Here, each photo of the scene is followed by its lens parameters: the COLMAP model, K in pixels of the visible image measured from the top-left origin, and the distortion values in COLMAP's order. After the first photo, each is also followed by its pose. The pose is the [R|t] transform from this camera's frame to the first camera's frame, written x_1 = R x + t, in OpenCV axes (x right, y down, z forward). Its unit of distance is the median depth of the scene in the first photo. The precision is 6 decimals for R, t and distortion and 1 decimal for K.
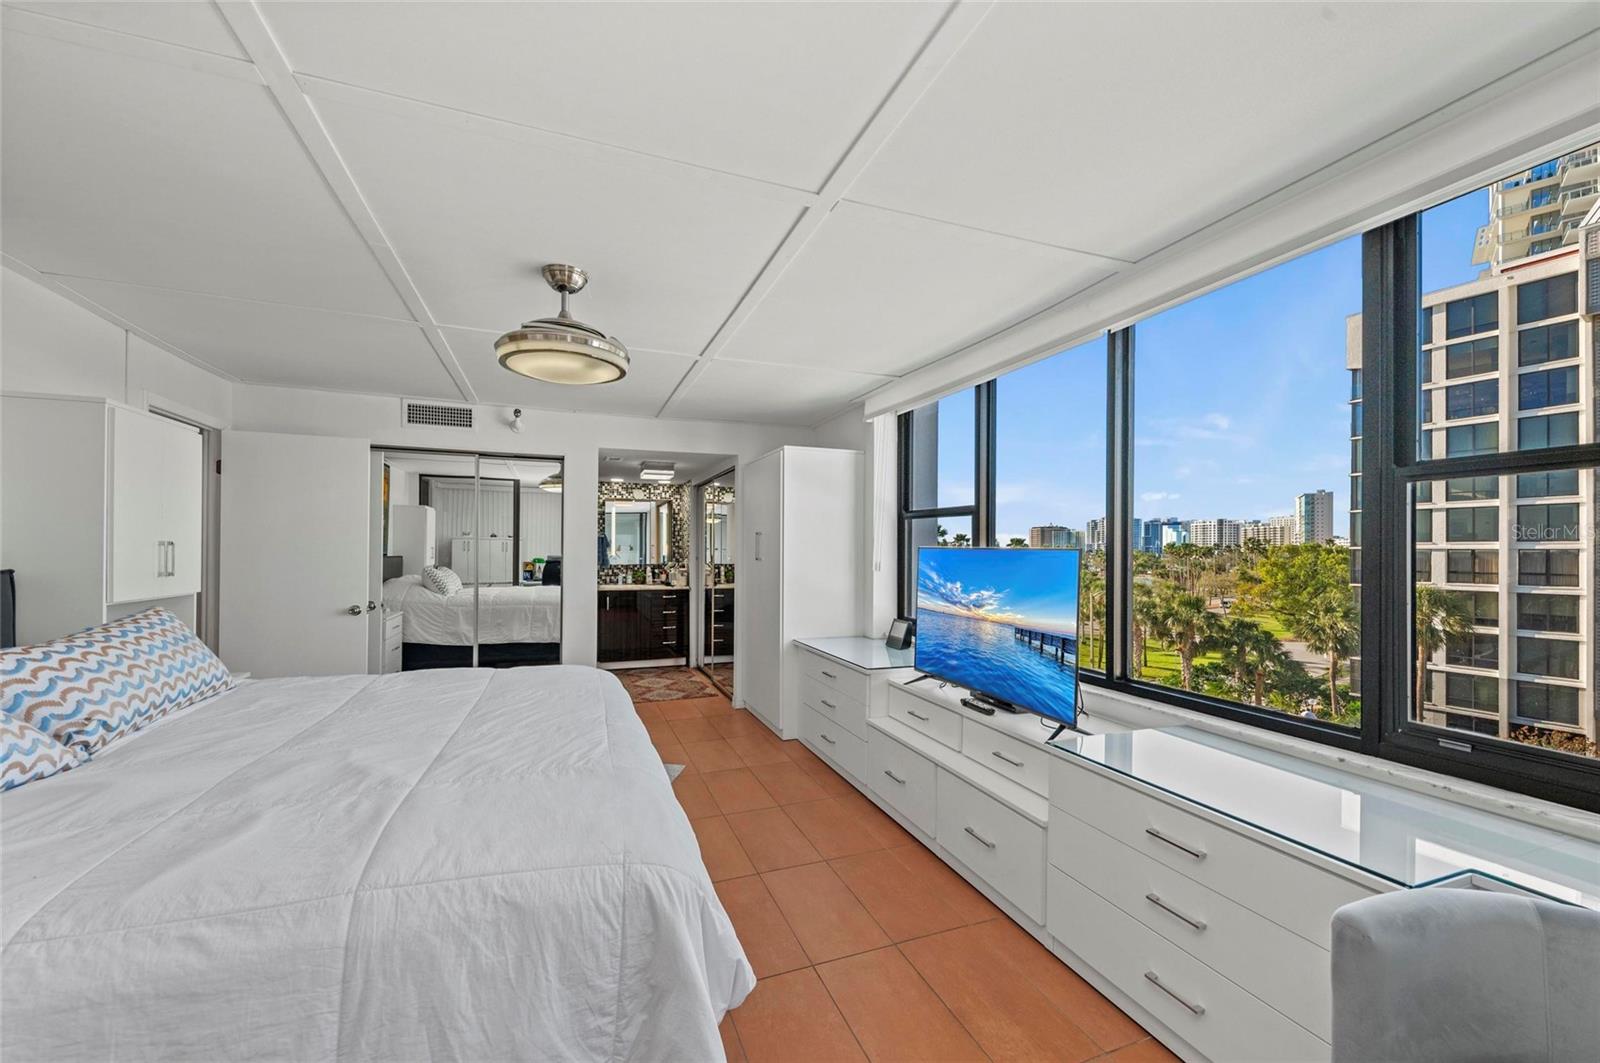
lens RADIAL K [[625.7, 0, 798.7], [0, 625.7, 533.9], [0, 0, 1]] dist [0.005151, -0.003413]
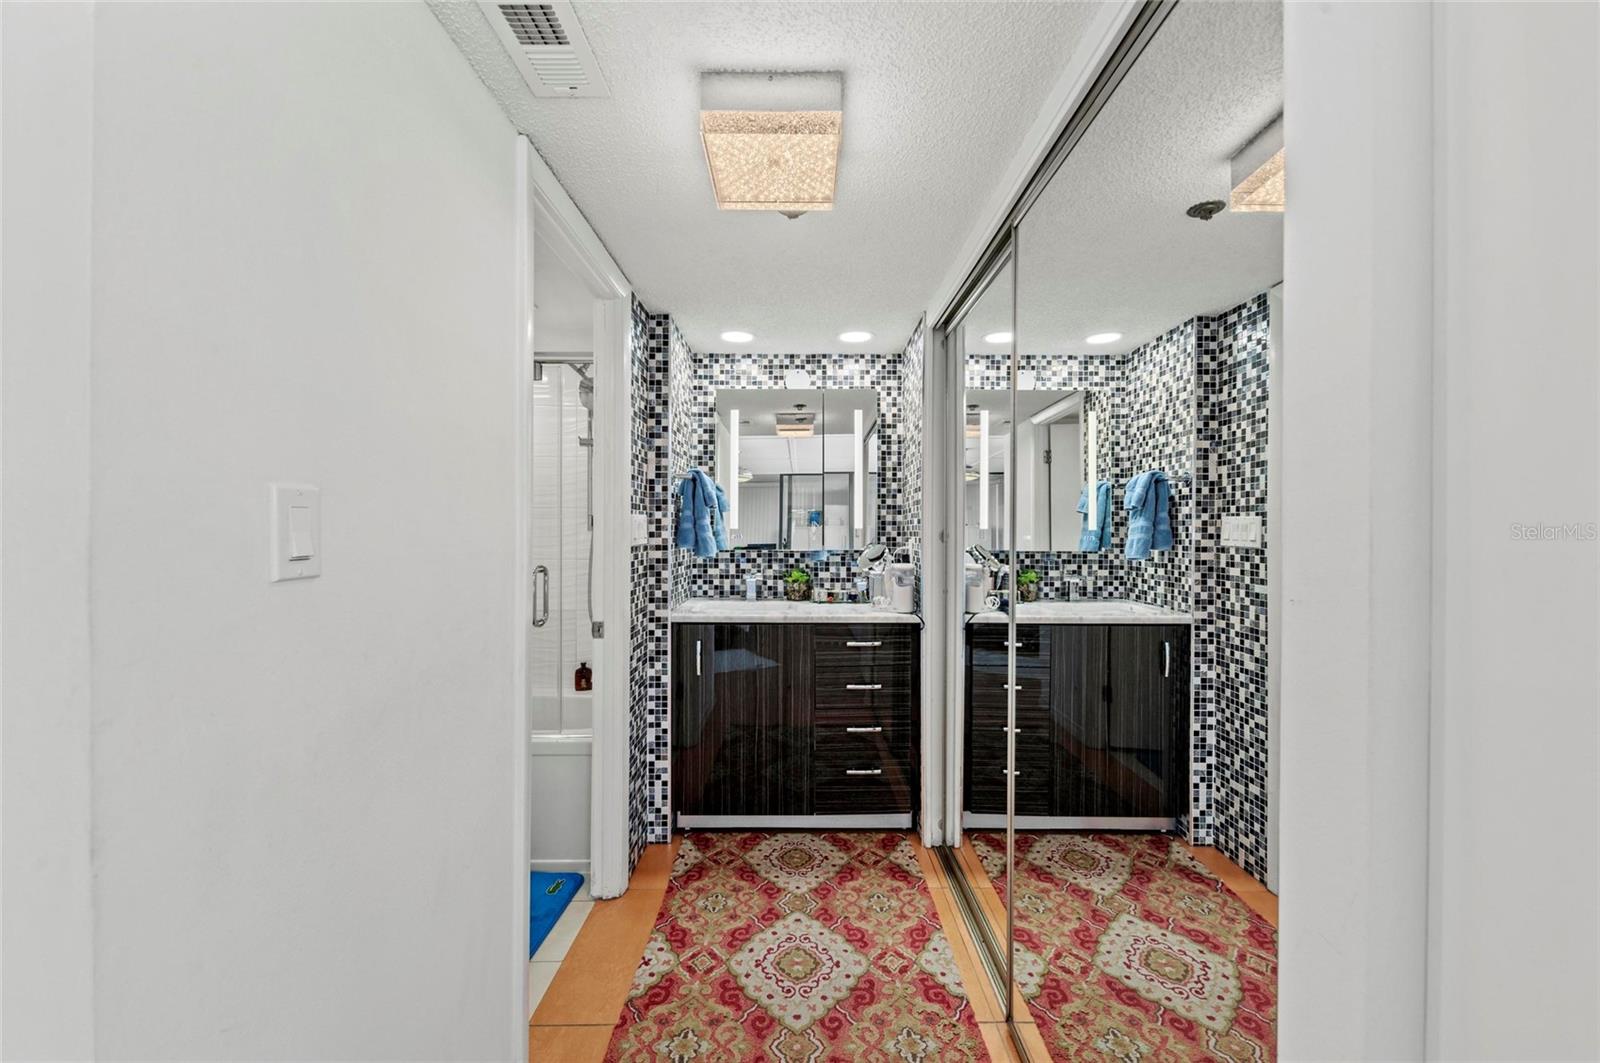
lens RADIAL K [[625.7, 0, 805.4], [0, 625.7, 540.8], [0, 0, 1]] dist [0.005151, -0.003413]
pose [[0.935043, 0.006577, -0.354473, -0.107165], [0.002346, 0.999691, 0.024737, 0.032321], [0.354526, -0.023962, 0.934739, 0.628839]]
